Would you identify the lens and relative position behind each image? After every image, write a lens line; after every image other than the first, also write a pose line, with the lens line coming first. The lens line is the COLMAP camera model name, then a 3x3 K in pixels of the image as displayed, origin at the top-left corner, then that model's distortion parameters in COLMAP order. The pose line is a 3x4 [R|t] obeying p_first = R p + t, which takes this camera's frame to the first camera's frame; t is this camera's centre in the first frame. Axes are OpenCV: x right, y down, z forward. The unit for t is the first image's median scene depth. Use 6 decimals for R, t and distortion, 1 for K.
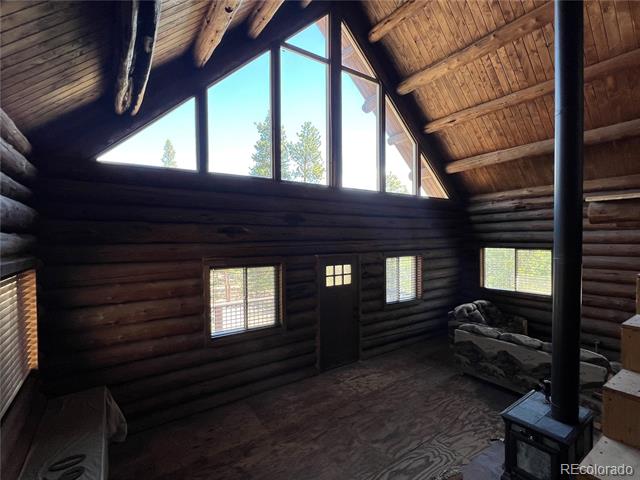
lens RADIAL K [[305.3, 0, 321.2], [0, 305.3, 235.9], [0, 0, 1]] dist [-0.001153, -0.000539]
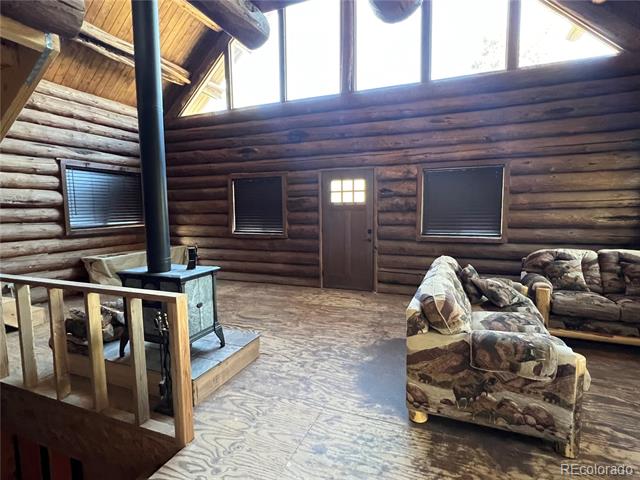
lens RADIAL K [[333.2, 0, 320.6], [0, 333.2, 243.8], [0, 0, 1]] dist [-0.000289, -0.000257]
pose [[0.549876, 0.086151, -0.830792, 0.848040], [0.005336, 0.994284, 0.106636, 0.176055], [0.835229, -0.063070, 0.546273, 0.375181]]
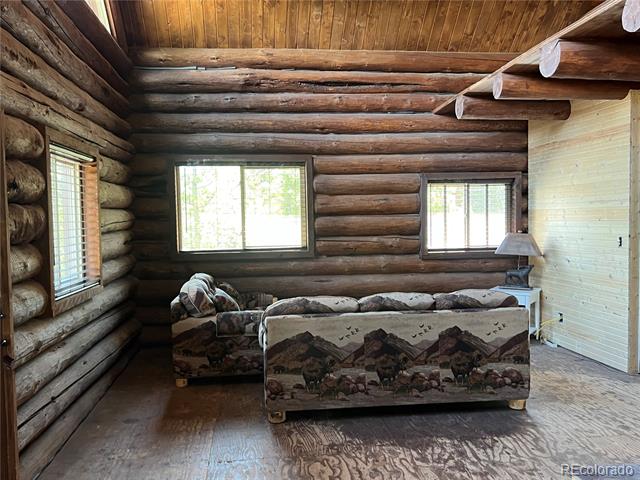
lens RADIAL K [[577.3, 0, 319.5], [0, 577.3, 241.9], [0, 0, 1]] dist [0.064649, -0.001889]
pose [[0.470692, -0.041154, 0.881337, -0.201514], [0.009296, 0.999087, 0.041688, 0.161535], [-0.882249, -0.011429, 0.470645, 0.536103]]
